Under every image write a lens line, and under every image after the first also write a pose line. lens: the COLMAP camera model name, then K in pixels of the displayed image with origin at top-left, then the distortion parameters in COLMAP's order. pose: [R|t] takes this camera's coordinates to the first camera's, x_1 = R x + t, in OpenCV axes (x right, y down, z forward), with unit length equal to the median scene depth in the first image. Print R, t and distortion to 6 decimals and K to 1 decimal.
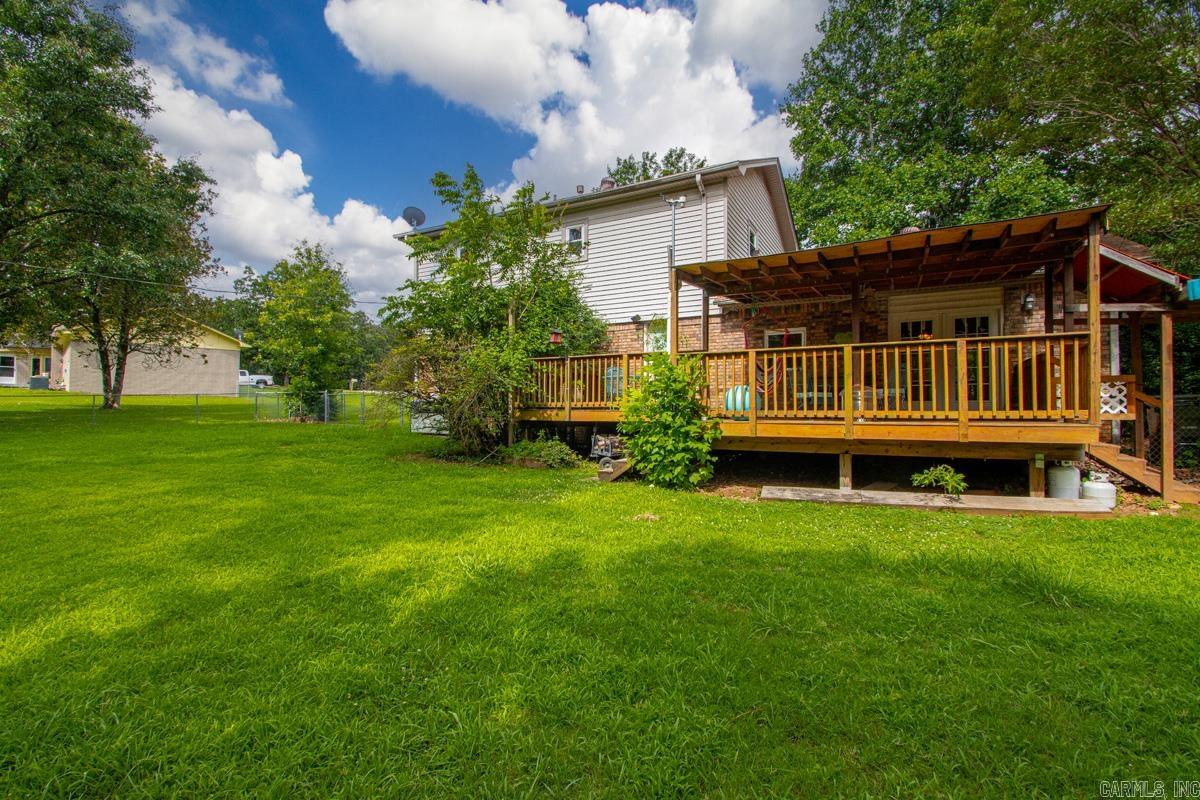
lens RADIAL K [[564.1, 0, 604.9], [0, 564.1, 402.6], [0, 0, 1]] dist [-0.014949, 0.001902]
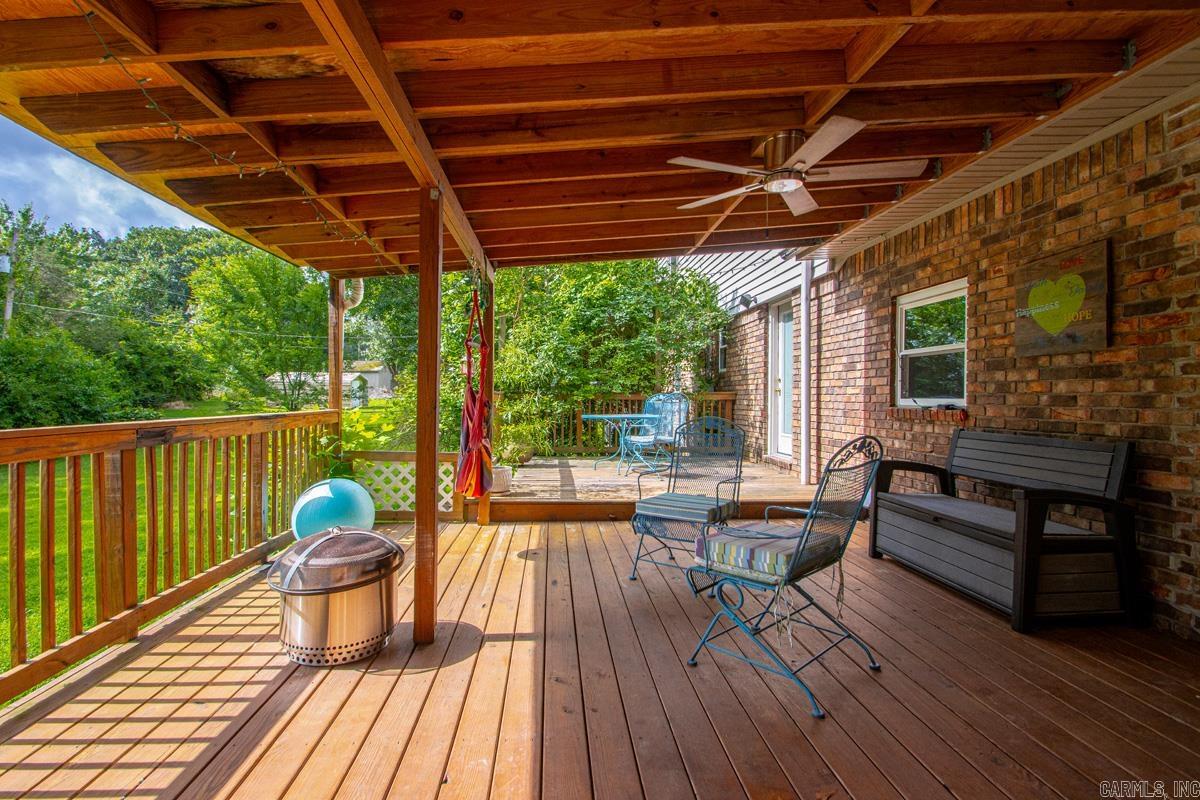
lens RADIAL K [[564.1, 0, 586.4], [0, 564.1, 397.9], [0, 0, 1]] dist [-0.014949, 0.001902]
pose [[0.533057, 0.006759, -0.846052, 0.591129], [0.012887, 0.999787, 0.016107, -0.082829], [0.845981, -0.019489, 0.532857, 0.735314]]
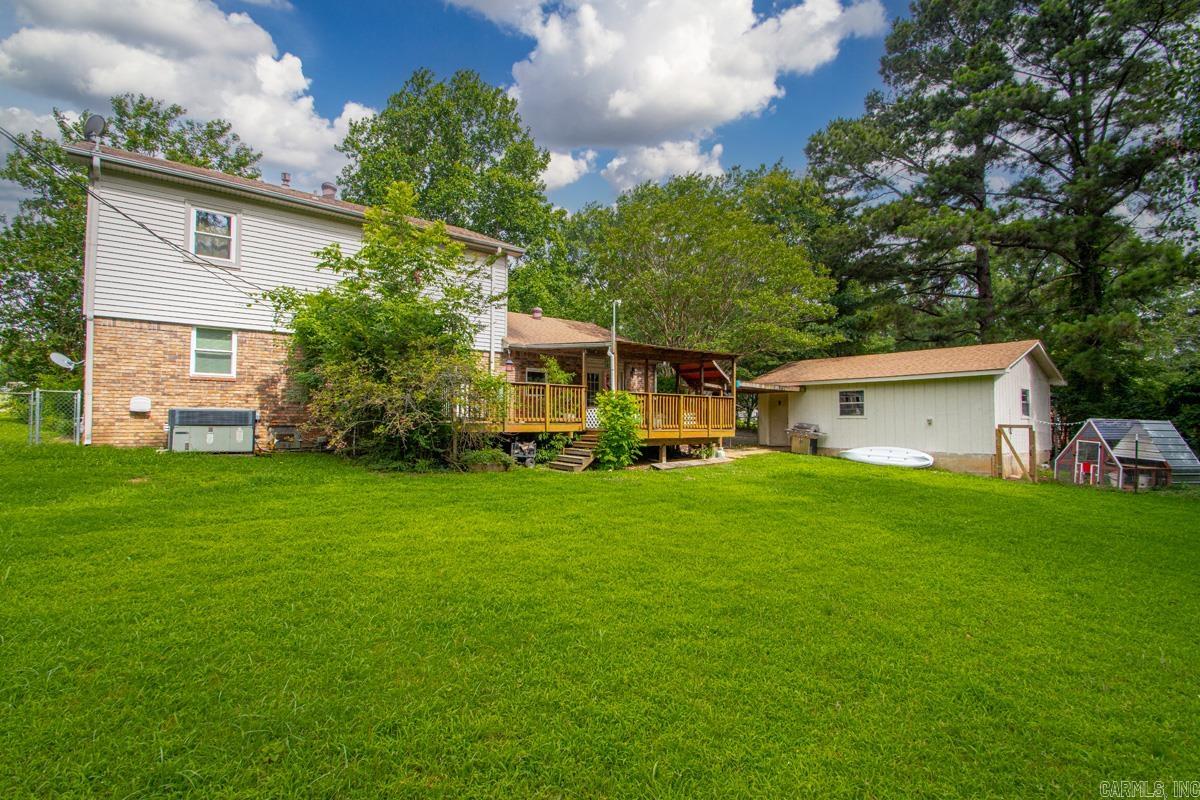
lens RADIAL K [[564.1, 0, 594.8], [0, 564.1, 401.6], [0, 0, 1]] dist [-0.014949, 0.001902]
pose [[0.358973, 0.031268, 0.932824, -1.180003], [-0.020136, 0.999466, -0.025753, -0.008284], [-0.933131, -0.009539, 0.359411, 0.358603]]
